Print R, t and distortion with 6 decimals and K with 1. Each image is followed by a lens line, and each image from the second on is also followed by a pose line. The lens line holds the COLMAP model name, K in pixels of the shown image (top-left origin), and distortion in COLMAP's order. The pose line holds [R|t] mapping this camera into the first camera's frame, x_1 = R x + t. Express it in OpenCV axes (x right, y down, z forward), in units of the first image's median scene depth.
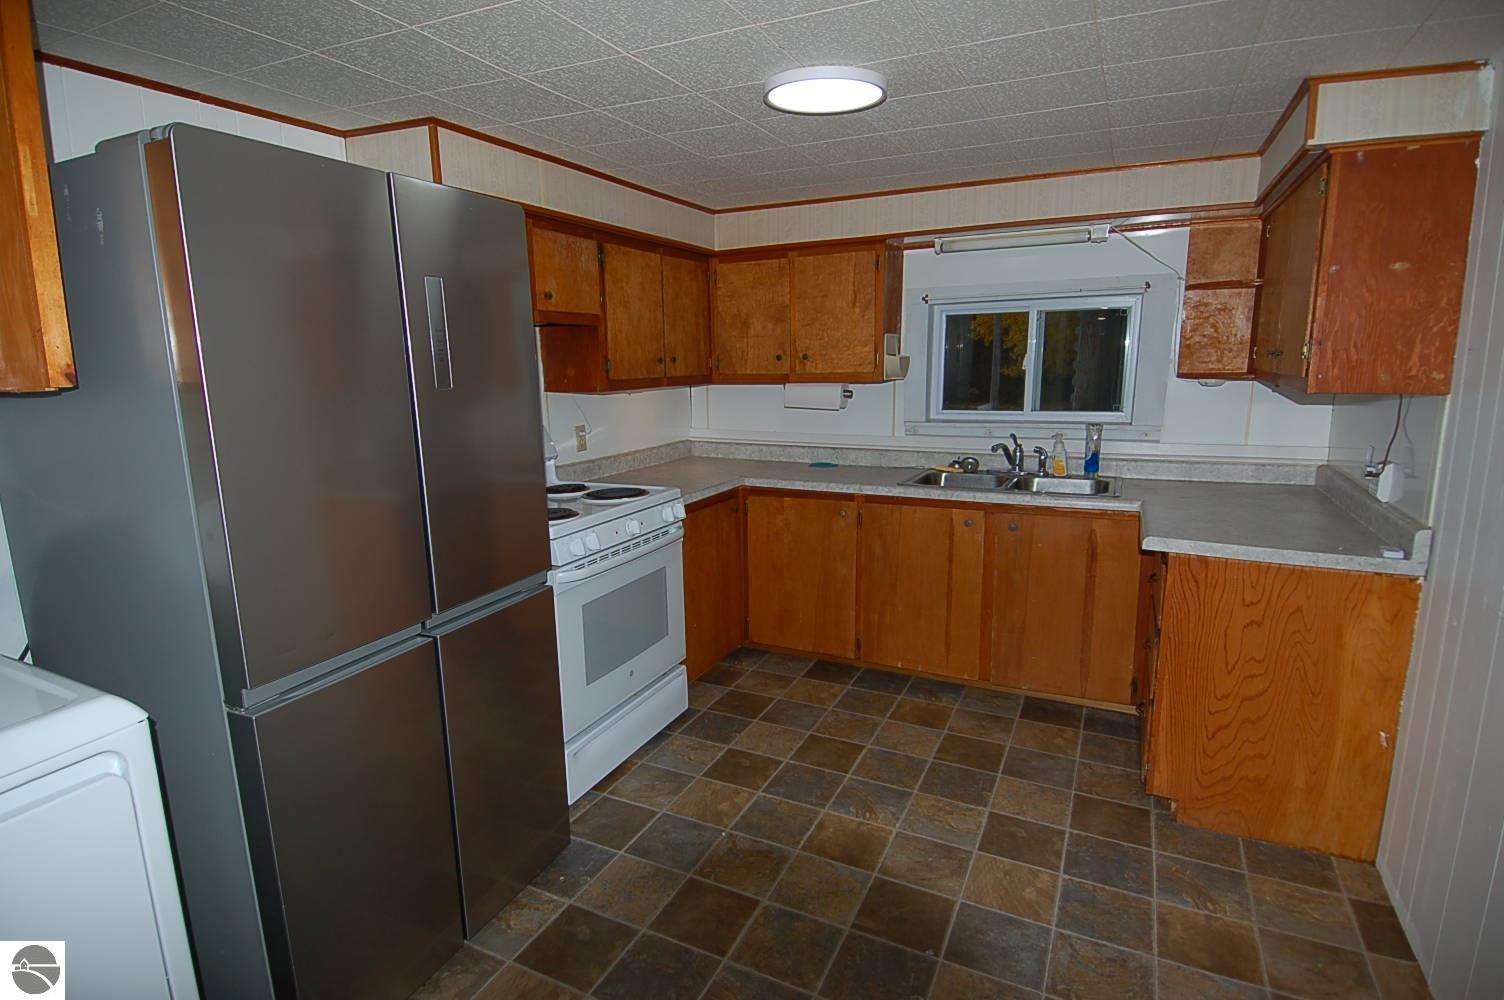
lens RADIAL K [[788.3, 0, 744.7], [0, 788.3, 496.8], [0, 0, 1]] dist [0.025842, -0.025868]
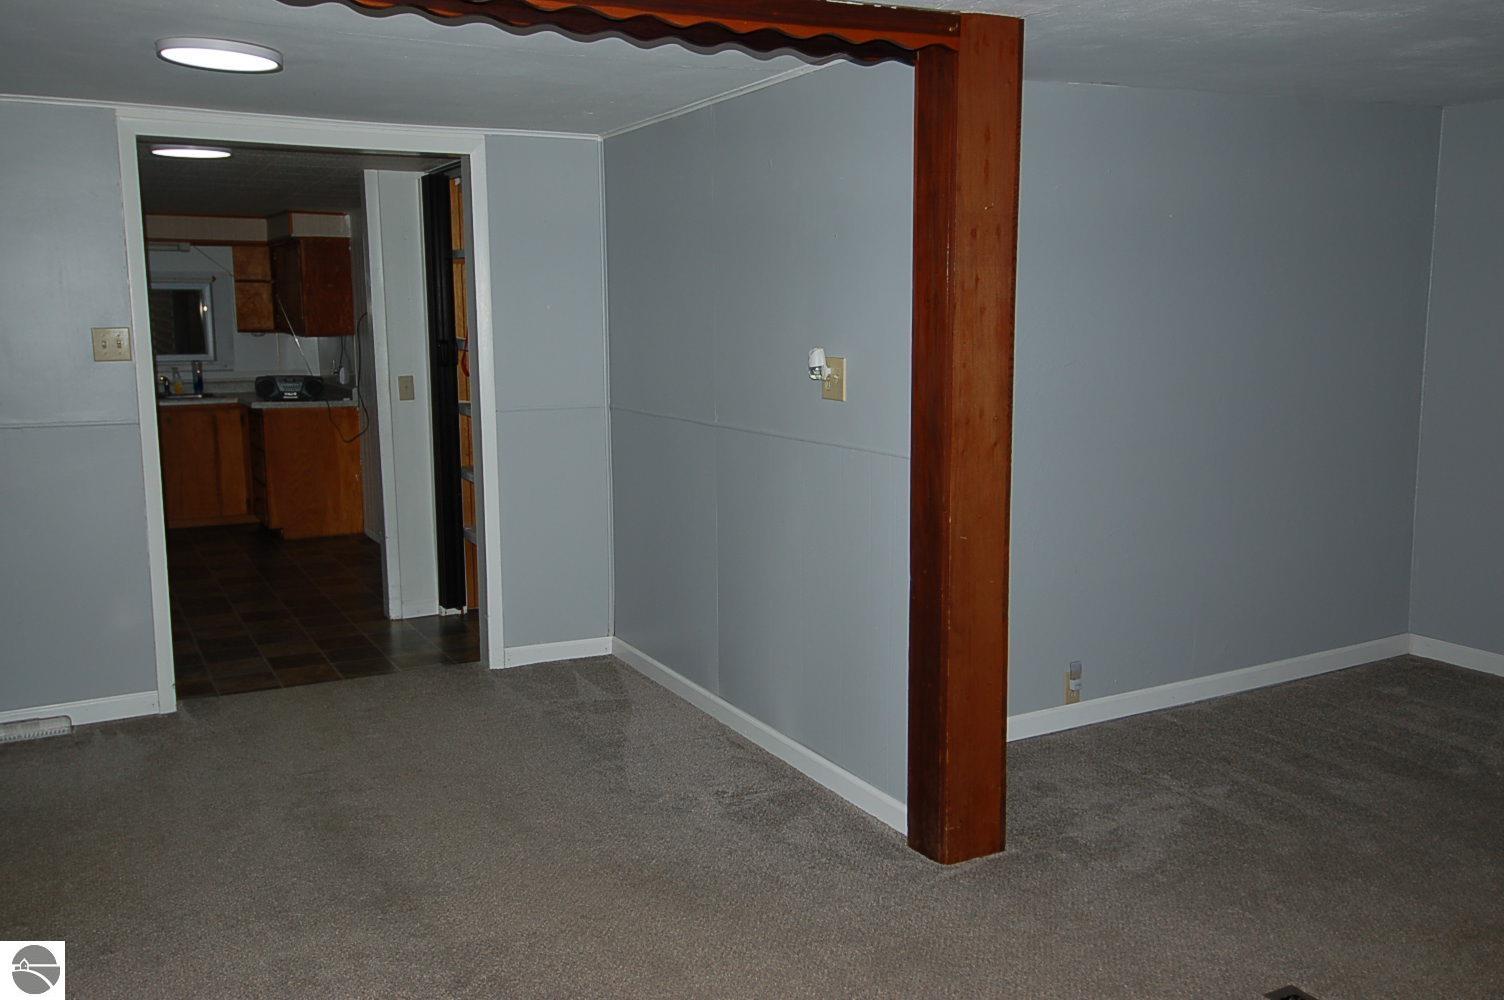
lens RADIAL K [[1312.9, 0, 744.9], [0, 1312.9, 502.5], [0, 0, 1]] dist [0.055835, -0.064481]
pose [[0.593766, -0.115560, 0.796297, -1.160095], [0.148150, 0.988415, 0.032971, 0.290342], [-0.790882, 0.098394, 0.604007, -1.608091]]
